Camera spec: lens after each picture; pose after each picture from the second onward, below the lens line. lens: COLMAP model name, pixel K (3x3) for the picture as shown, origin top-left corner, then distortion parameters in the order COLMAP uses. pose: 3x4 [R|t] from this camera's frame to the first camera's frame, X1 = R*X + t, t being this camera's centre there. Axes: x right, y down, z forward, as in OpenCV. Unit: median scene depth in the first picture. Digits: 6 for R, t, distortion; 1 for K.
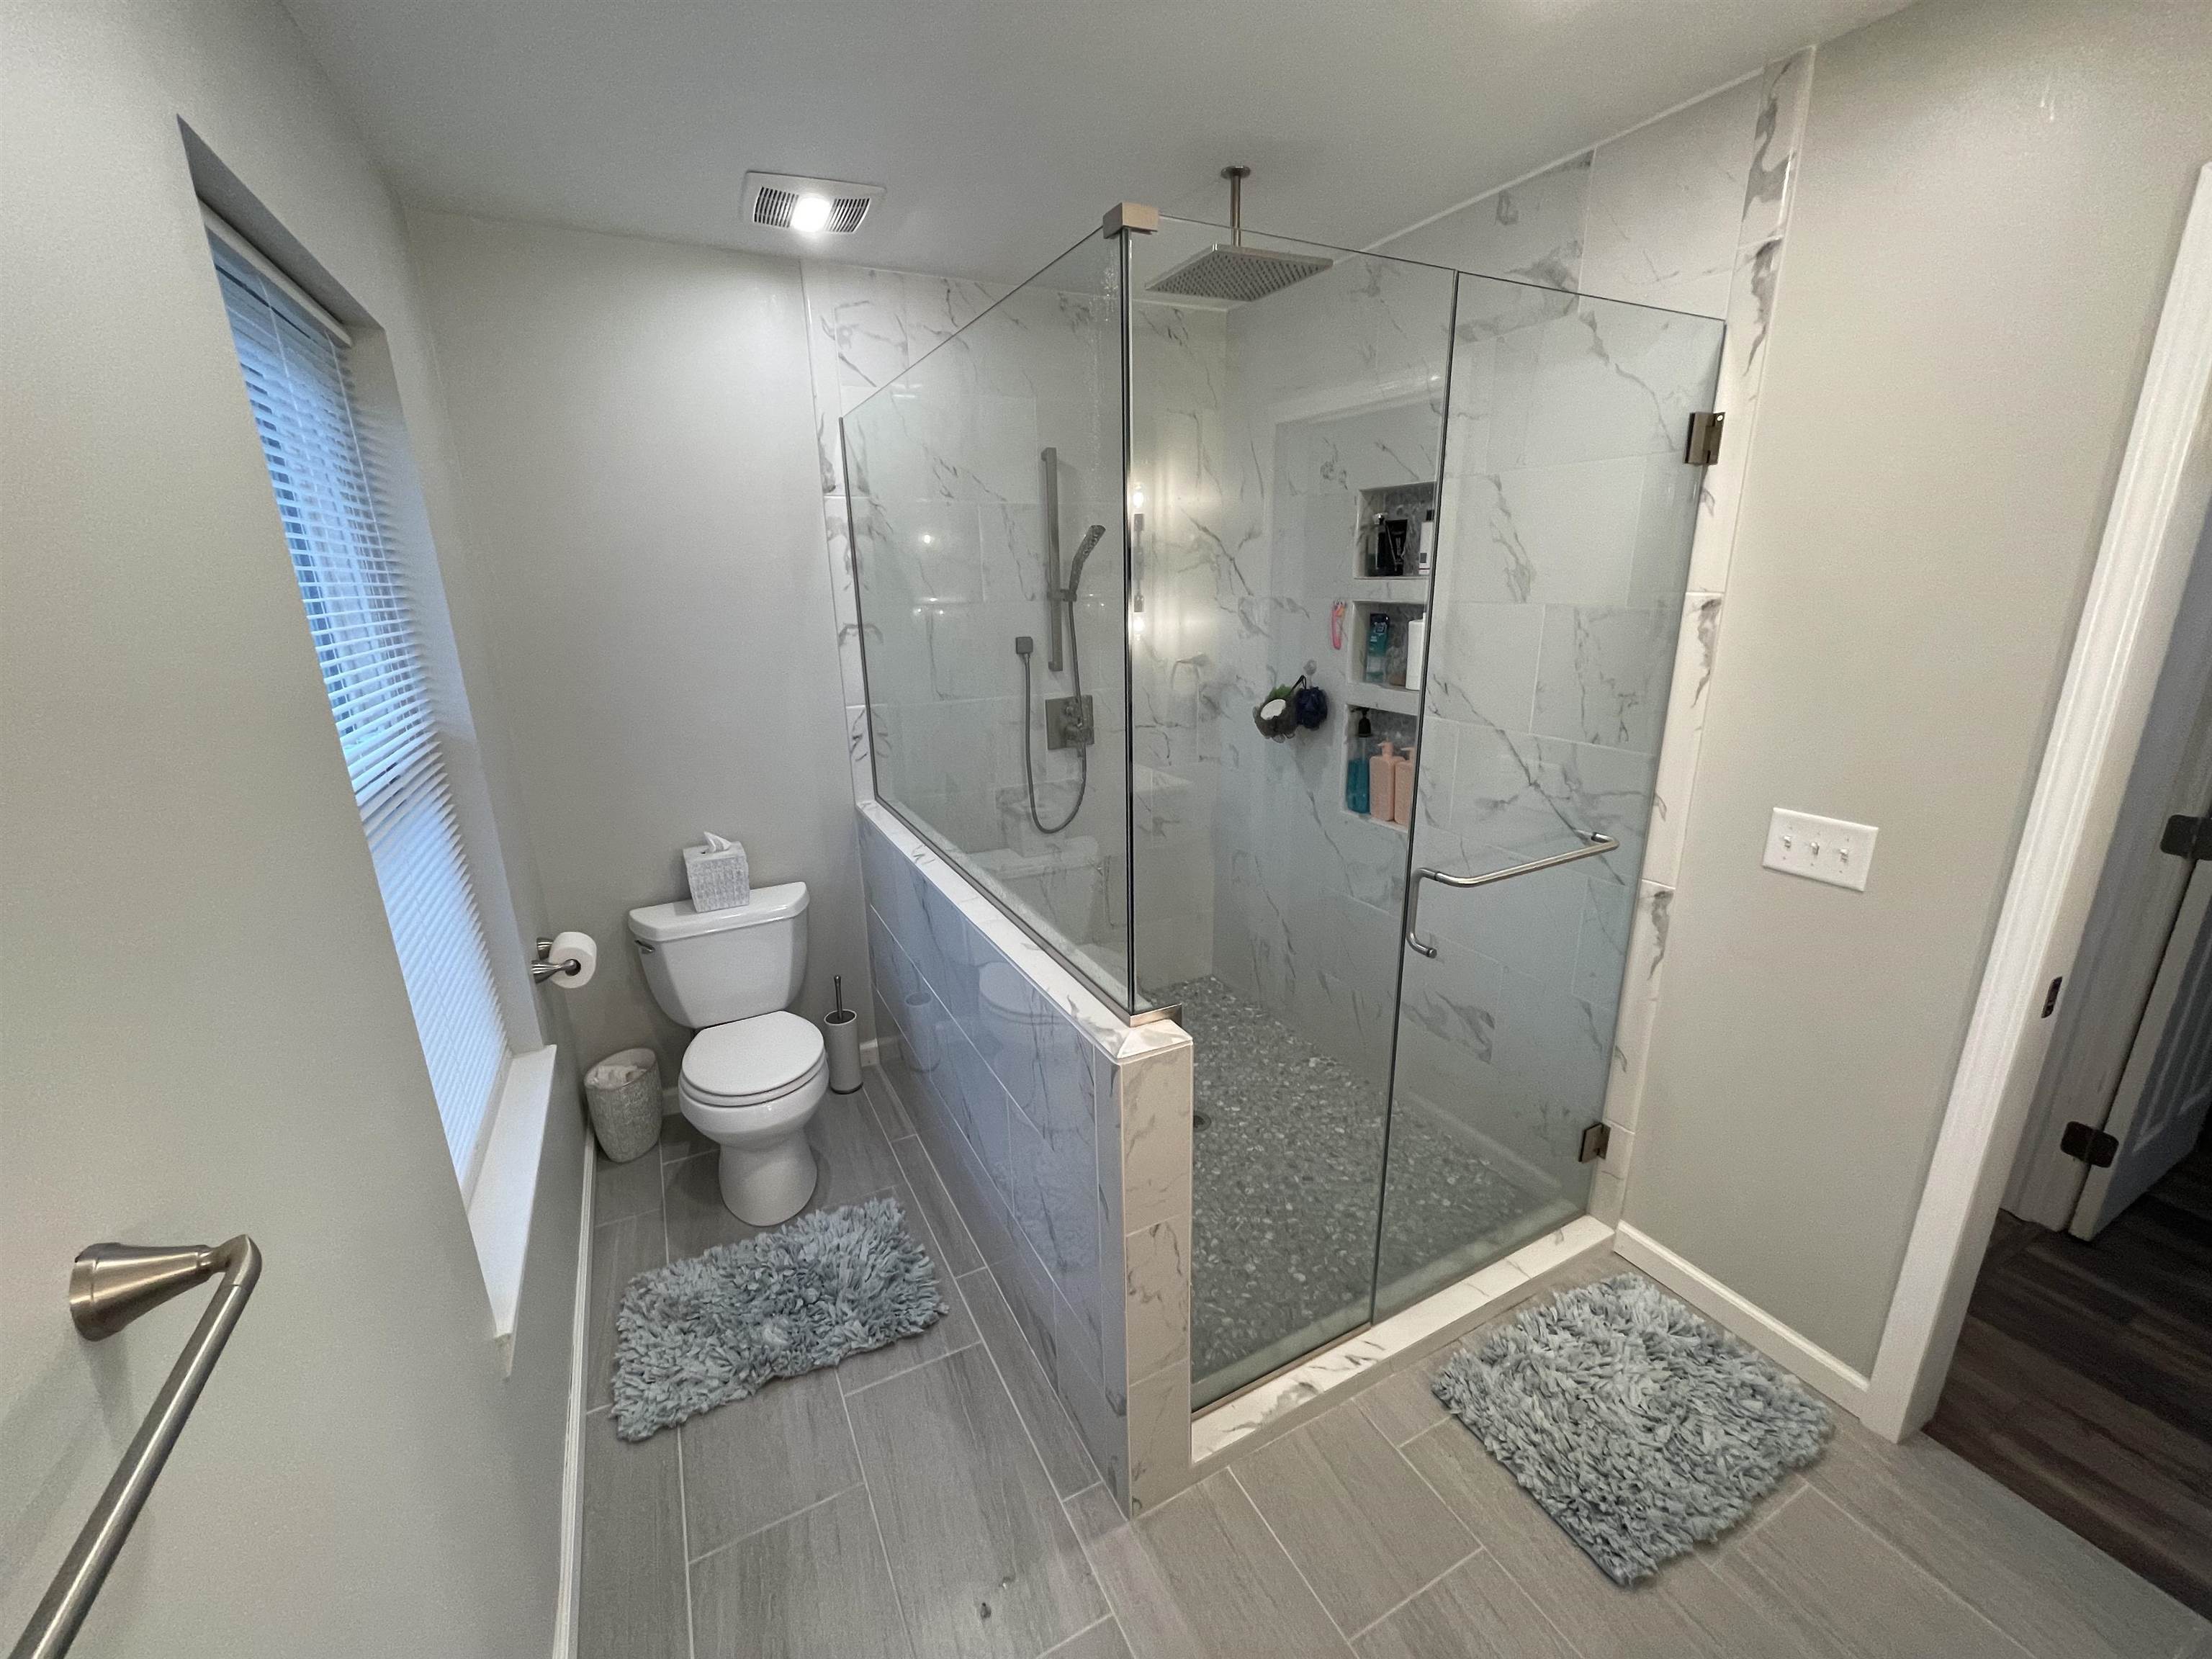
lens RADIAL K [[880.7, 0, 1094.2], [0, 880.7, 825.0], [0, 0, 1]] dist [-0.004993, 0.003209]
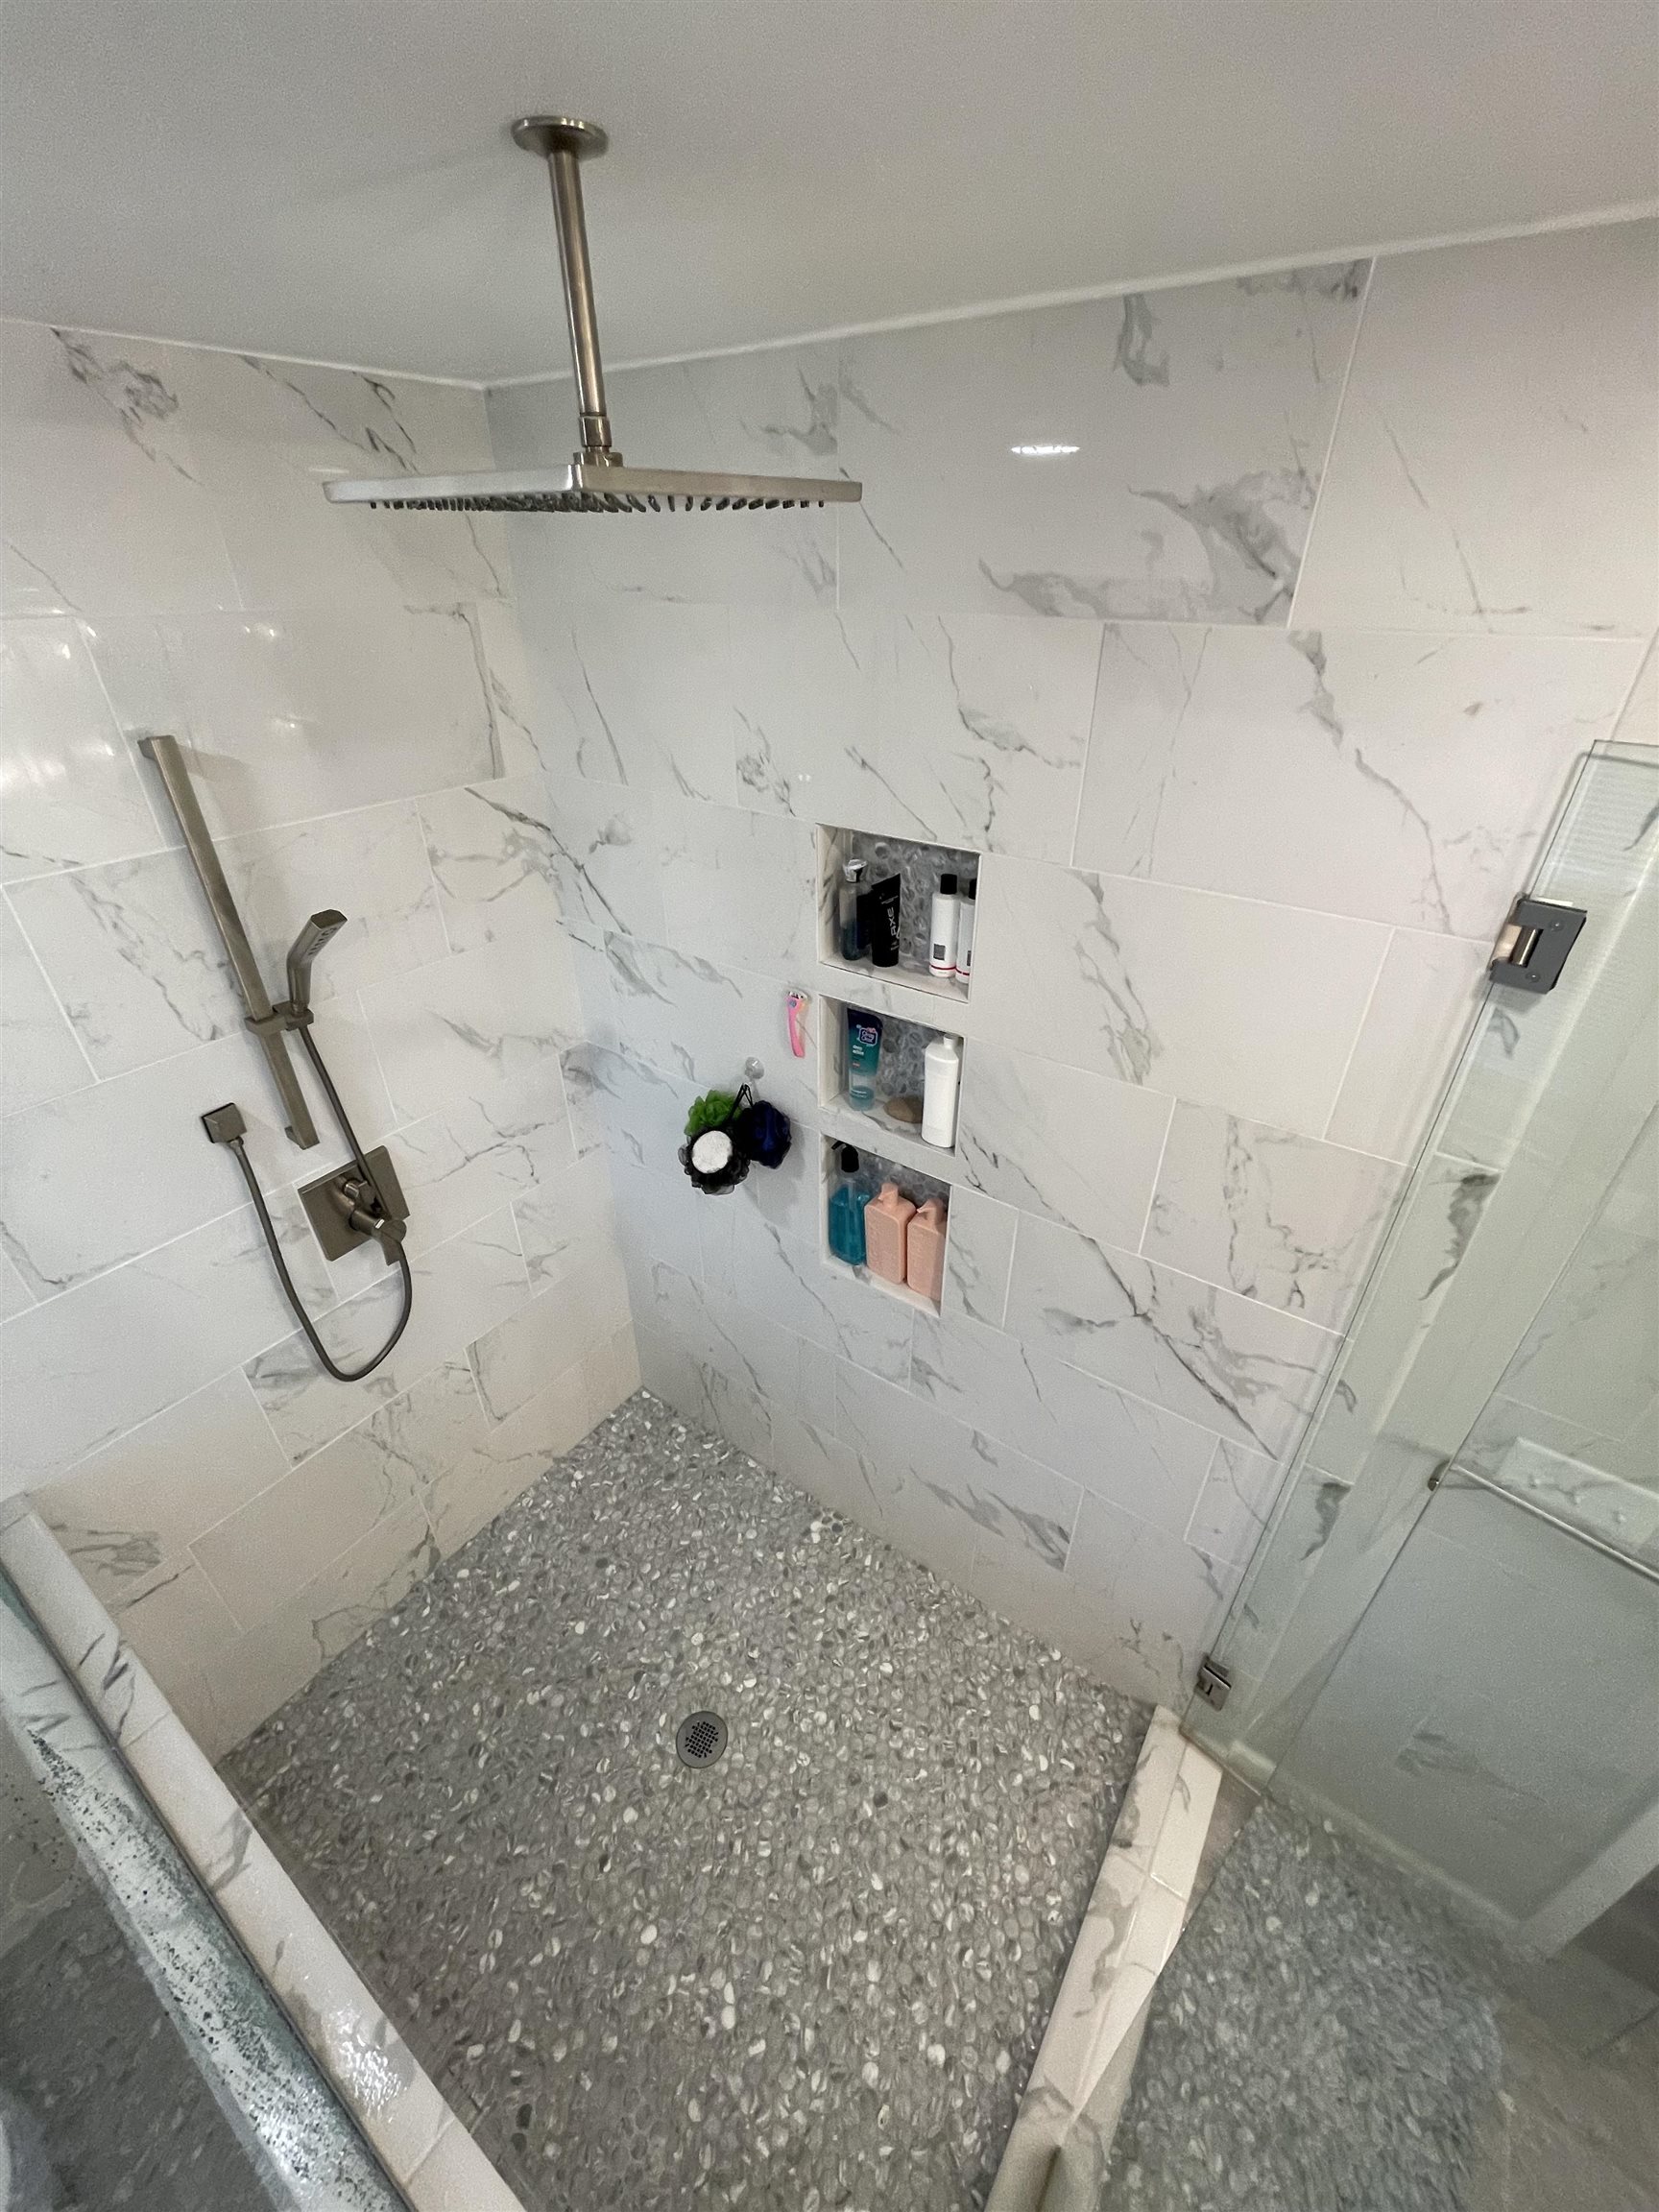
lens RADIAL K [[880.7, 0, 819.5], [0, 880.7, 1097.4], [0, 0, 1]] dist [-0.004993, 0.003209]
pose [[0.885220, -0.230357, 0.404131, 0.027438], [0.118948, 0.951986, 0.282090, -0.357269], [-0.449708, -0.201641, 0.870117, 0.445950]]
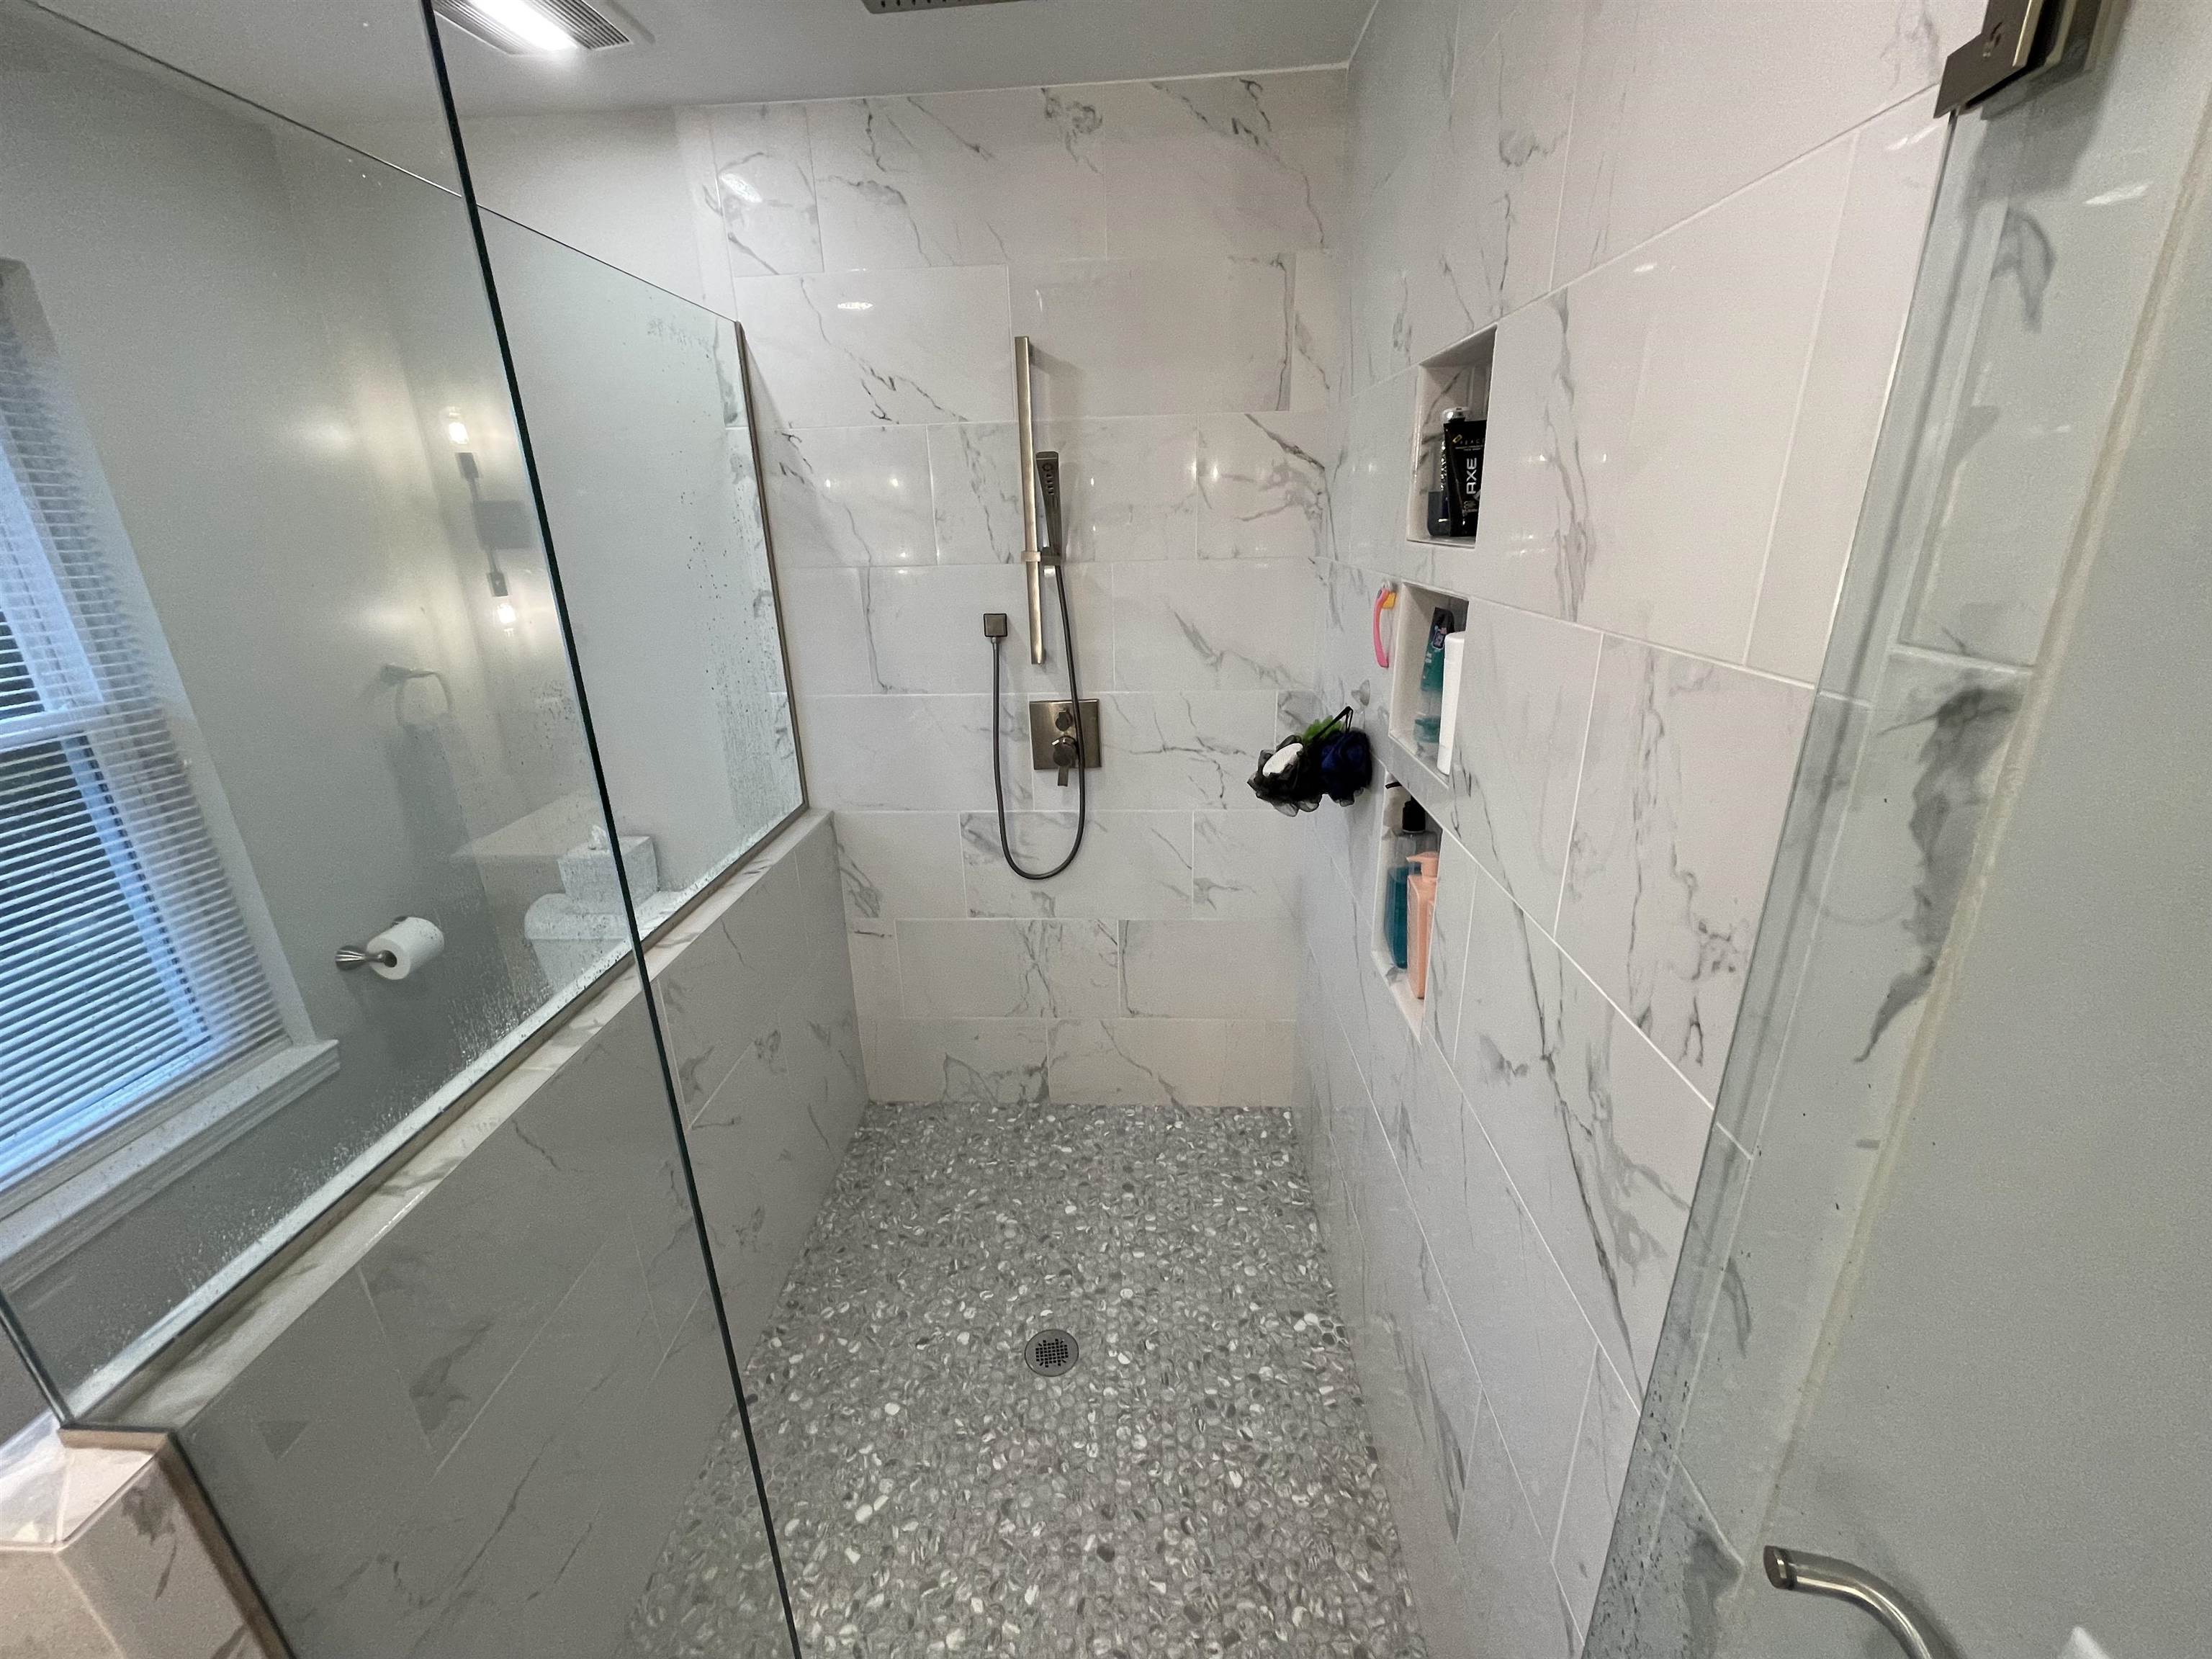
lens RADIAL K [[880.7, 0, 1102.9], [0, 880.7, 826.9], [0, 0, 1]] dist [-0.004993, 0.003209]
pose [[0.872648, 0.160260, -0.461305, 0.400998], [-0.126412, 0.986553, 0.103601, -0.140372], [0.471705, -0.032093, 0.881172, 0.439331]]
